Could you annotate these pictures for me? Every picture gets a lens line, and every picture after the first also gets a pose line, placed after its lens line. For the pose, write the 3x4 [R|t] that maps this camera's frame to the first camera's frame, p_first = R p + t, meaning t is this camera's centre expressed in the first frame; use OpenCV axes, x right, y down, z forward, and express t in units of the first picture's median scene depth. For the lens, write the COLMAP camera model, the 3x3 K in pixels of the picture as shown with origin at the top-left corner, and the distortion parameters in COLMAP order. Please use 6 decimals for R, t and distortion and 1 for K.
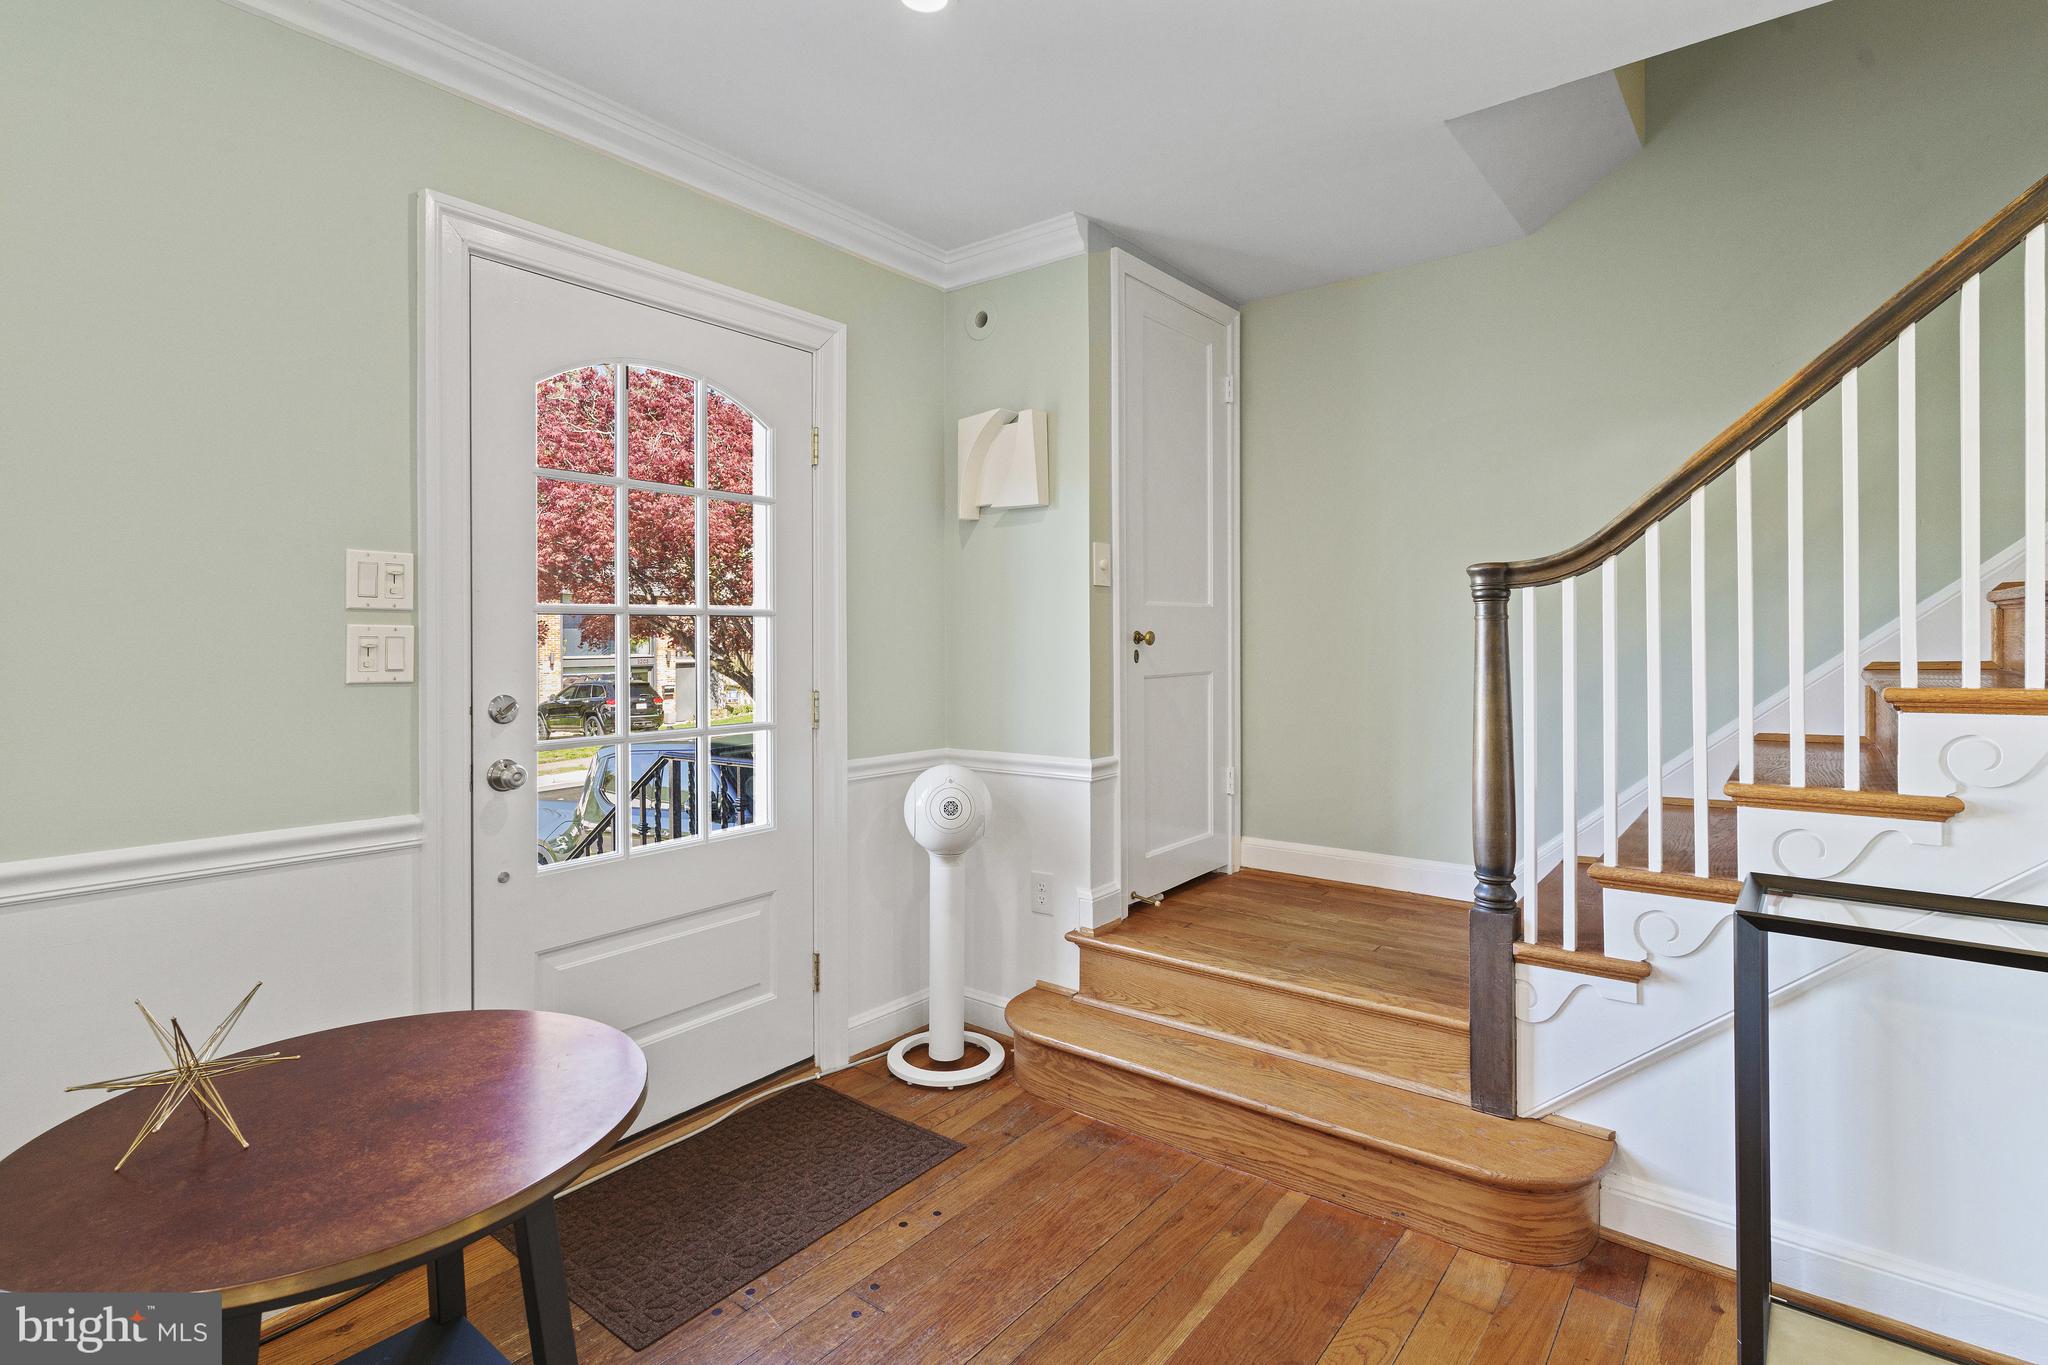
lens RADIAL K [[1017.0, 0, 1019.2], [0, 1017.0, 611.7], [0, 0, 1]] dist [0.000993, 0.000183]
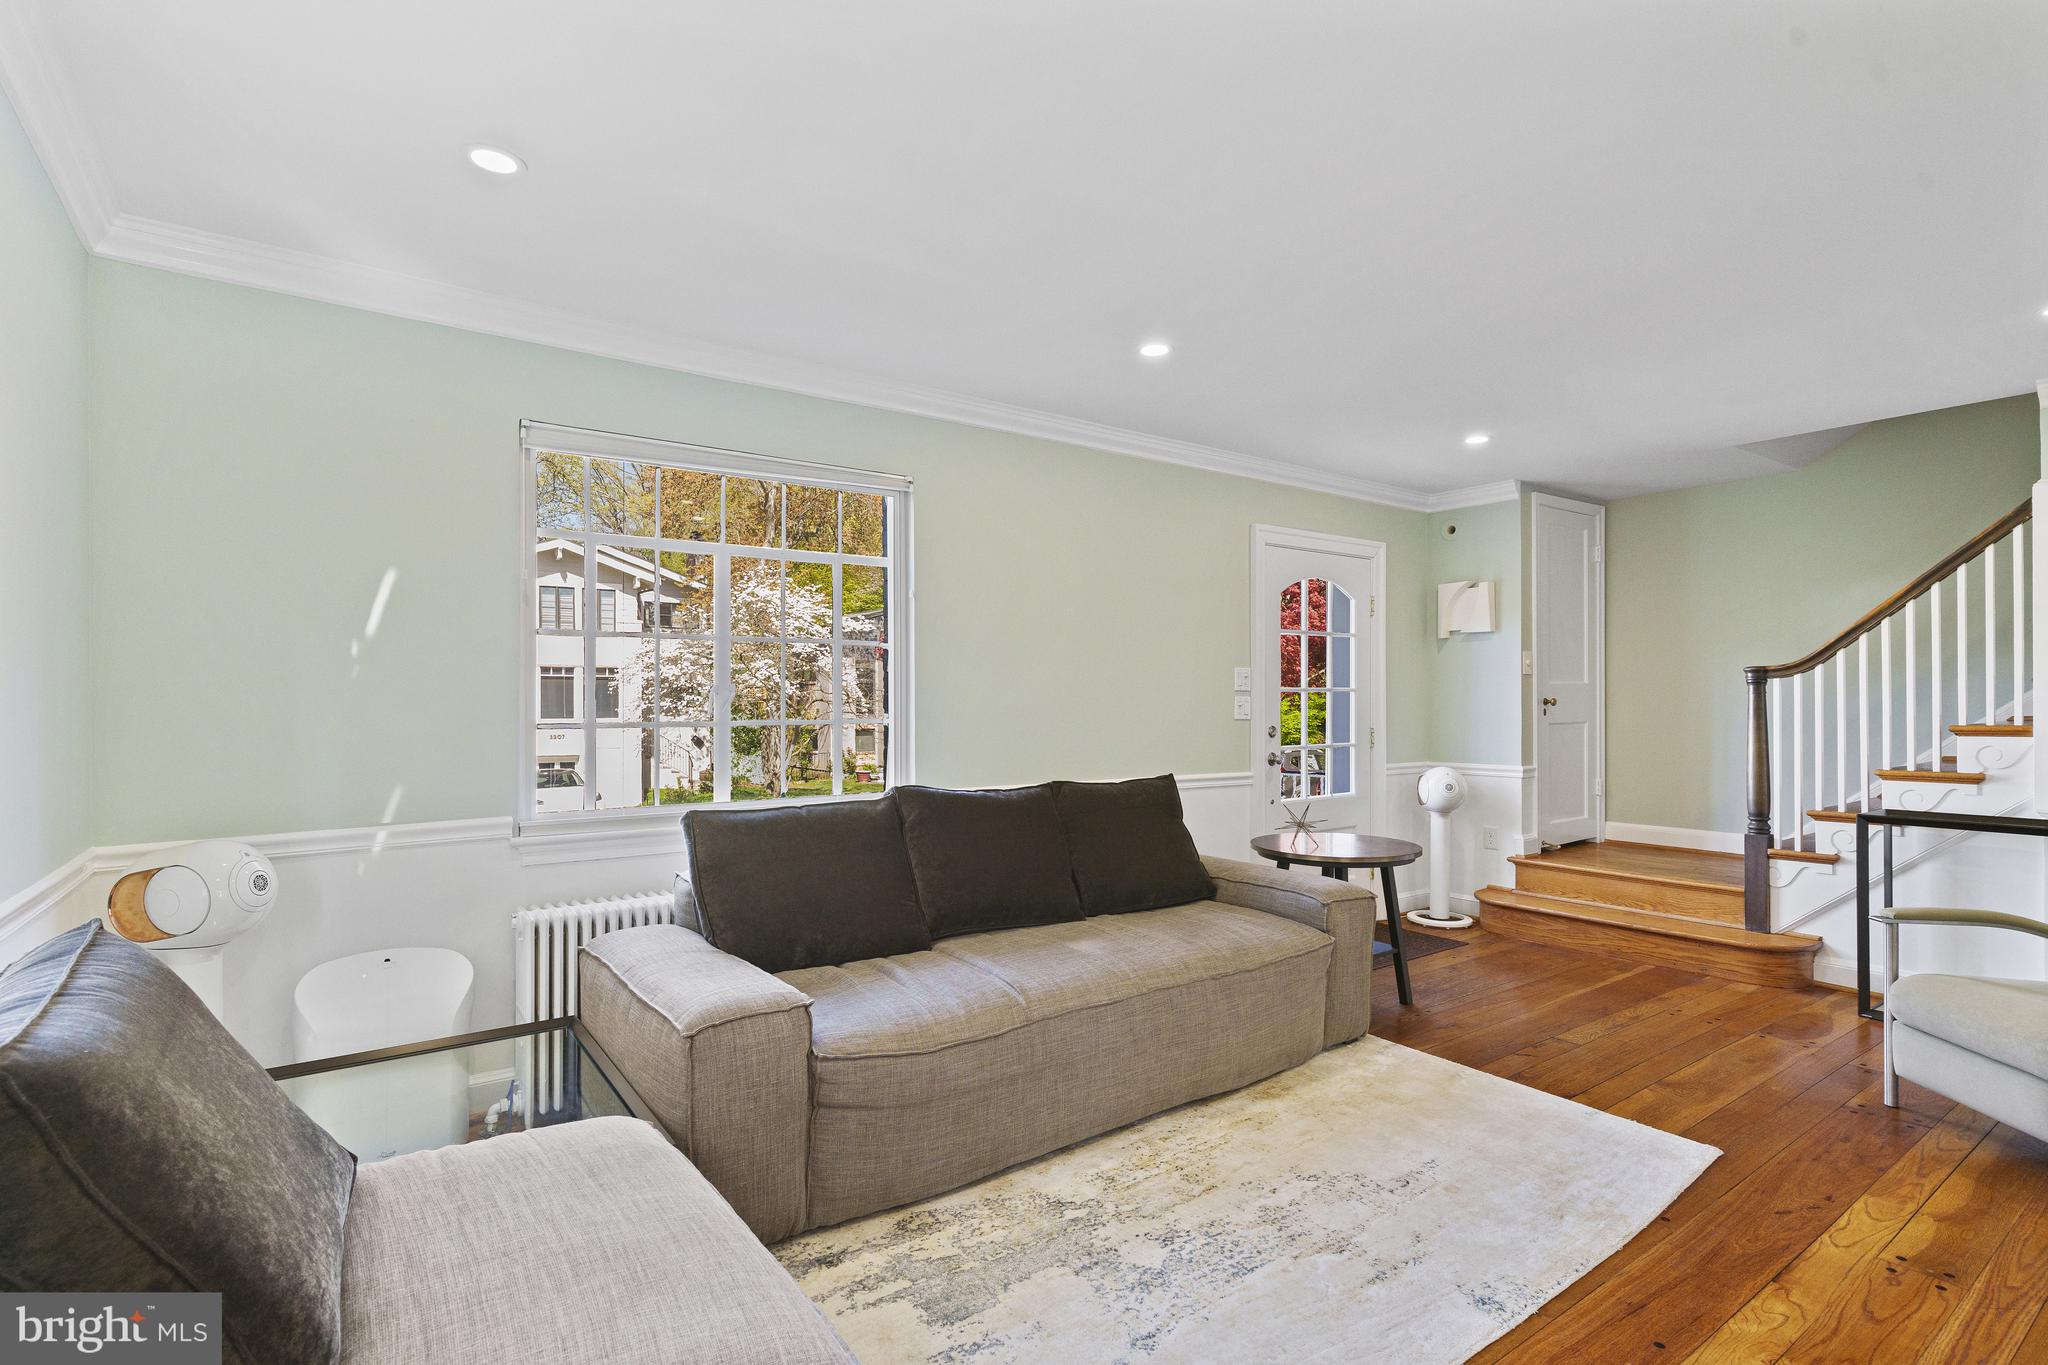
lens RADIAL K [[977.5, 0, 1024.0], [0, 977.5, 682.5], [0, 0, 1]] dist [0.001722, 0.000578]
pose [[0.960155, -0.002339, -0.279458, -0.370523], [0.004457, 0.999966, 0.006946, -0.032104], [0.279432, -0.007914, 0.960133, -1.199268]]
